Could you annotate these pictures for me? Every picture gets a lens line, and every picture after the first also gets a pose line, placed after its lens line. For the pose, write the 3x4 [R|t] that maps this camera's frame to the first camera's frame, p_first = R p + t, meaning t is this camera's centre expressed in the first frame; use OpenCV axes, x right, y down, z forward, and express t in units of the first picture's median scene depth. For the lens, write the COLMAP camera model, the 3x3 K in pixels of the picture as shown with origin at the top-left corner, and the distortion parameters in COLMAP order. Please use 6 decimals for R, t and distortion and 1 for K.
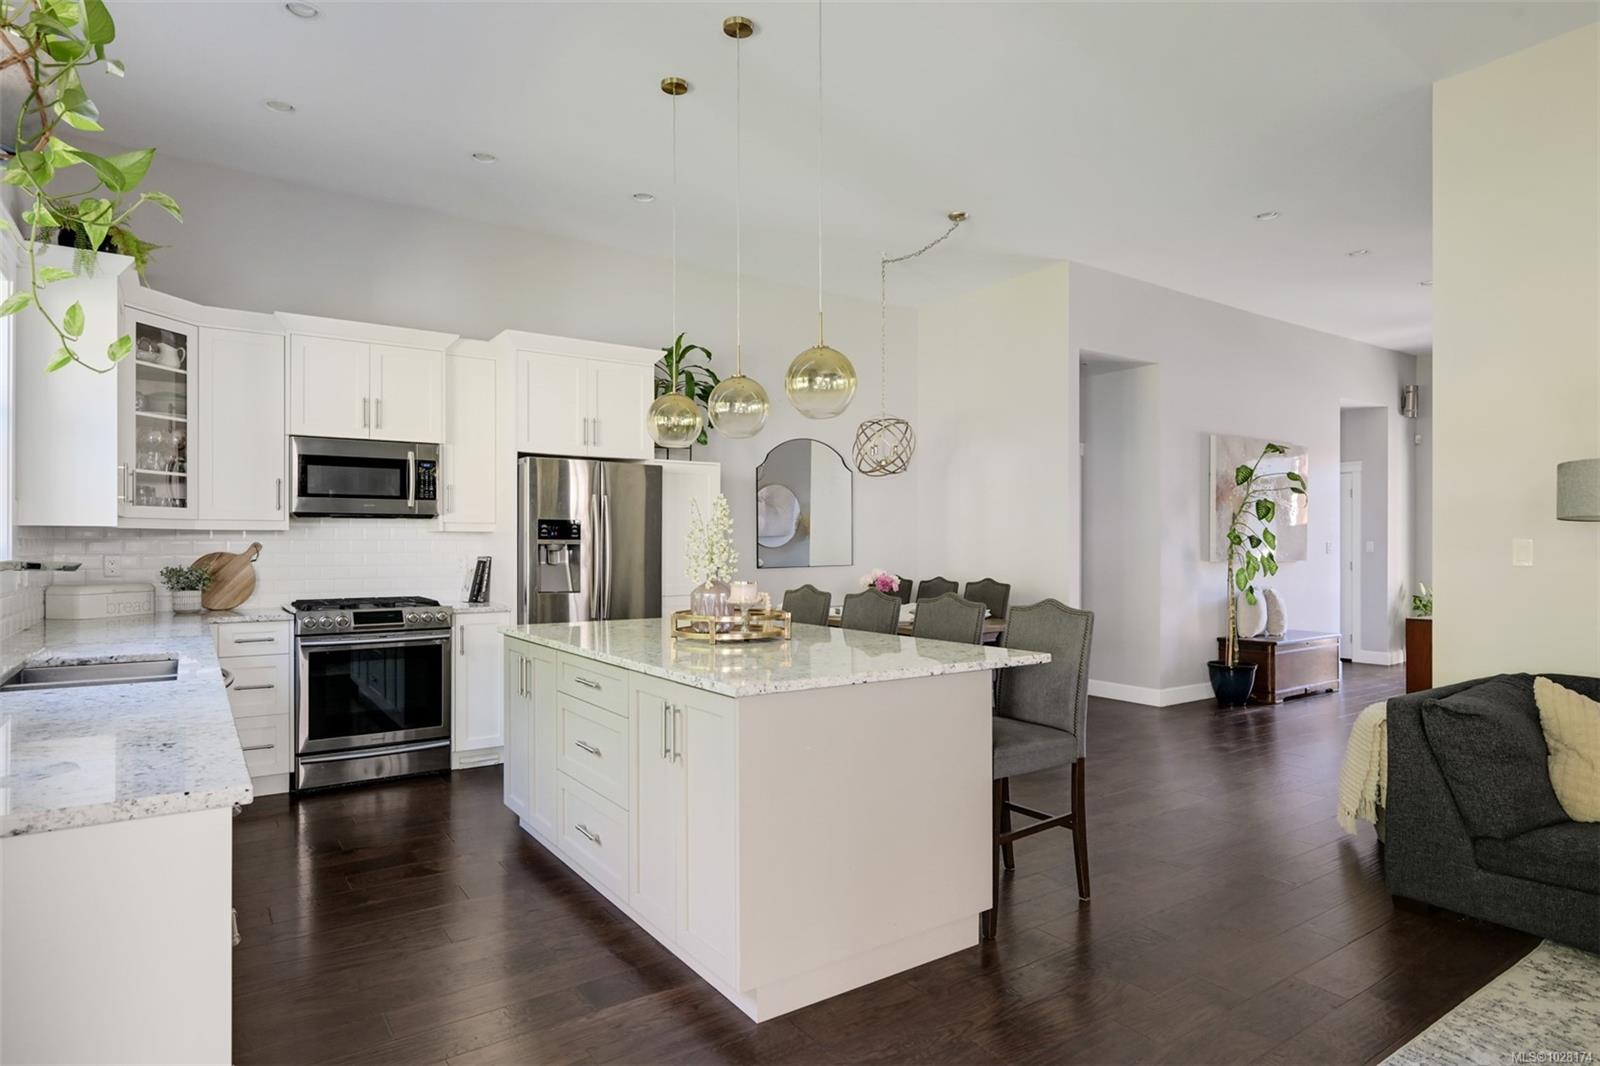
lens RADIAL K [[885.0, 0, 789.2], [0, 885.0, 540.0], [0, 0, 1]] dist [0.003548, -0.004310]
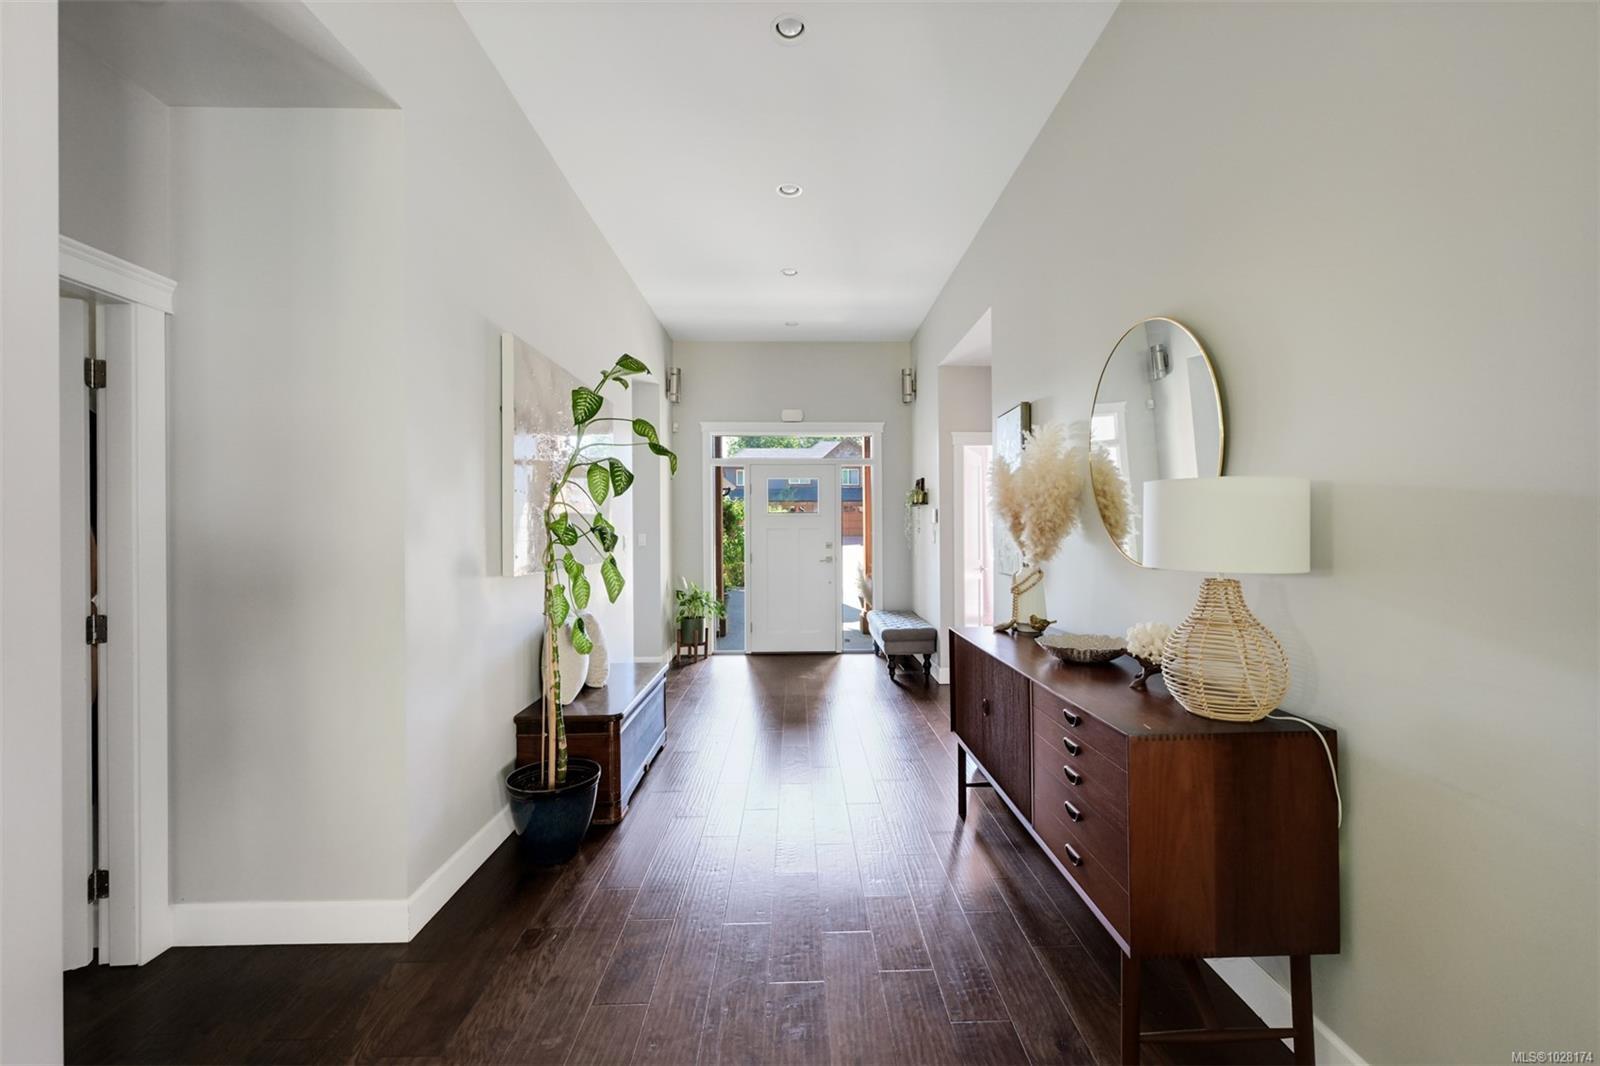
lens RADIAL K [[647.5, 0, 801.8], [0, 647.5, 529.5], [0, 0, 1]] dist [0.001933, 0.000677]
pose [[0.553731, -0.004787, 0.832682, 0.363176], [0.005620, 0.999982, 0.002012, -0.004870], [-0.832677, 0.003566, 0.553748, 0.915578]]
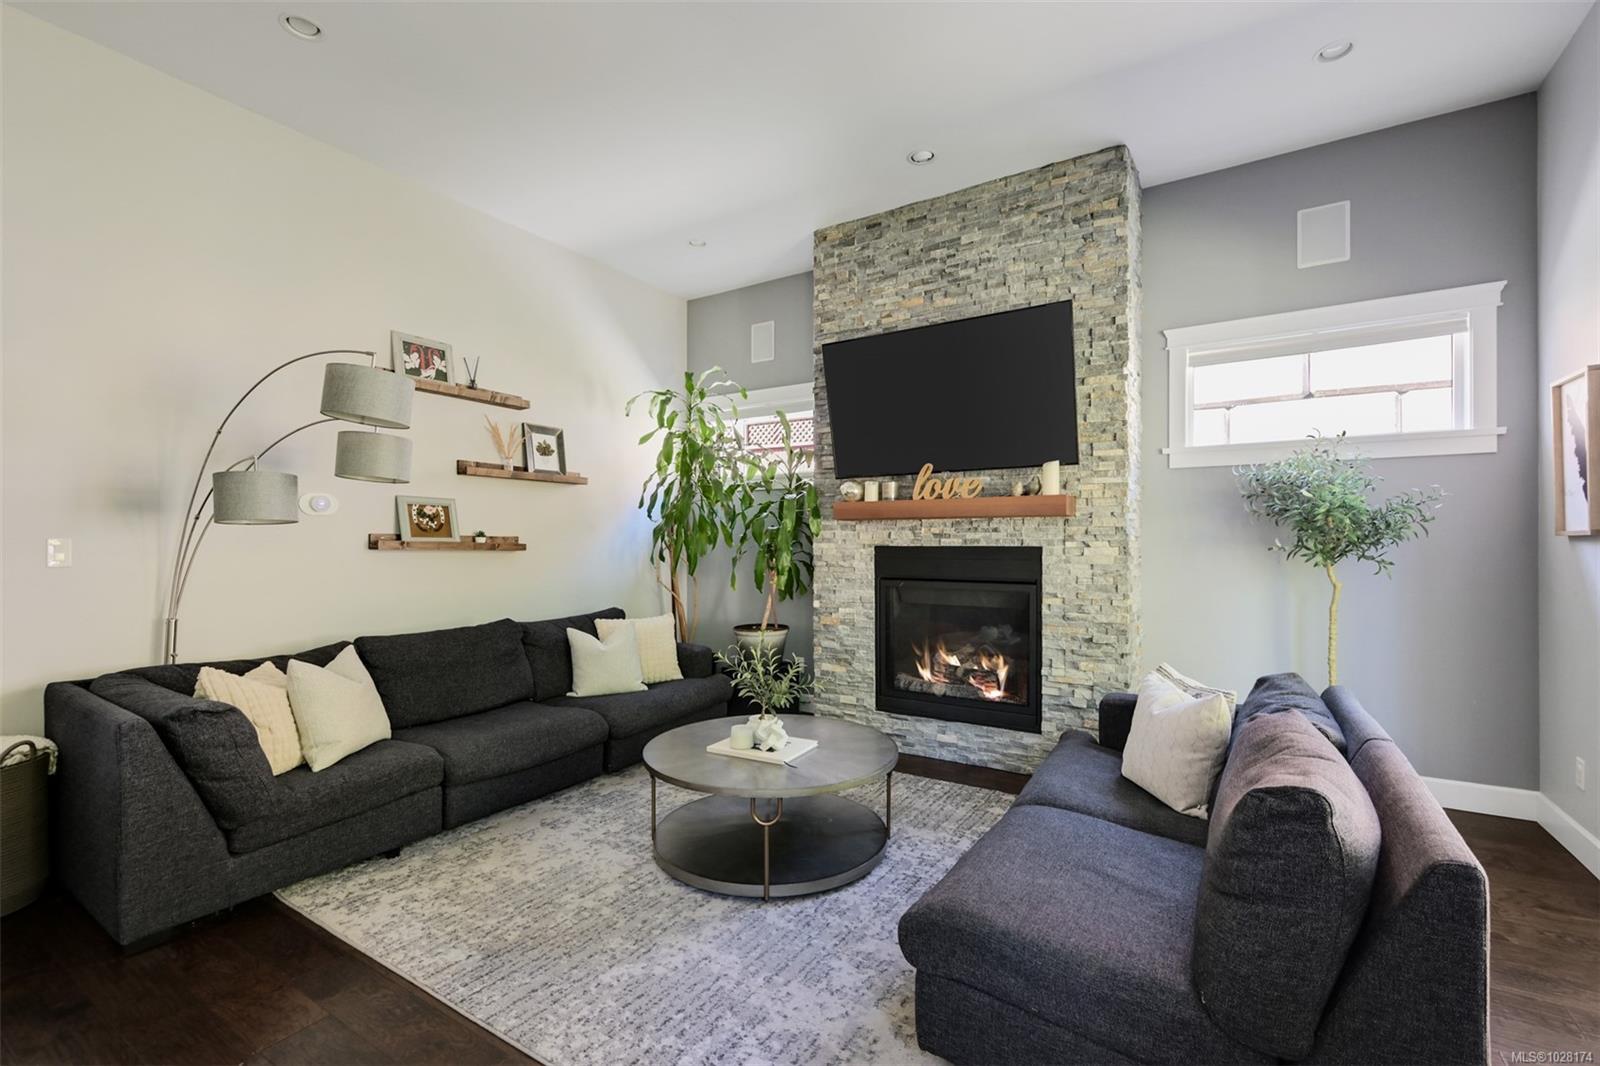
lens RADIAL K [[695.1, 0, 806.2], [0, 695.1, 543.5], [0, 0, 1]] dist [0.005426, 0.000596]
pose [[-0.398569, 0.000125, 0.917138, -0.137333], [-0.004585, 0.999987, -0.002129, 0.001590], [-0.917127, -0.005054, -0.398564, 0.411350]]
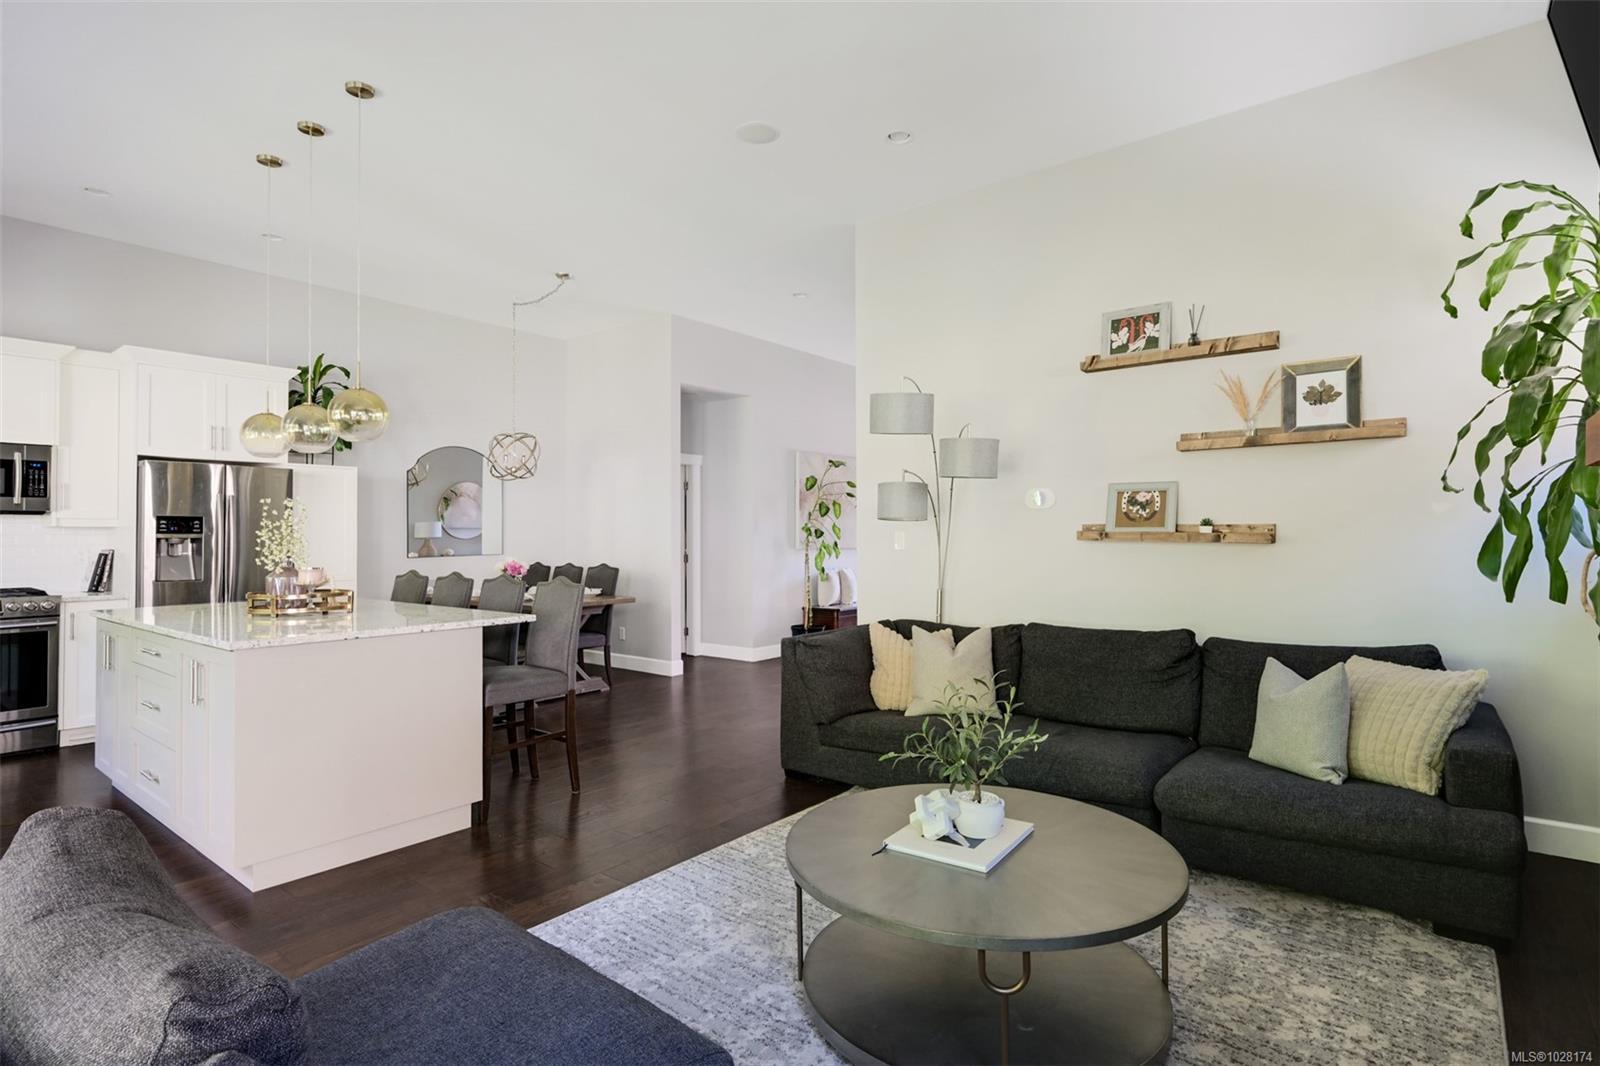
lens RADIAL K [[806.1, 0, 798.3], [0, 806.1, 524.8], [0, 0, 1]] dist [-0.004851, -0.001367]
pose [[0.957376, 0.000381, 0.288845, 0.190845], [0.002206, 0.999960, -0.008631, -0.001386], [-0.288836, 0.008900, 0.957337, -0.198072]]
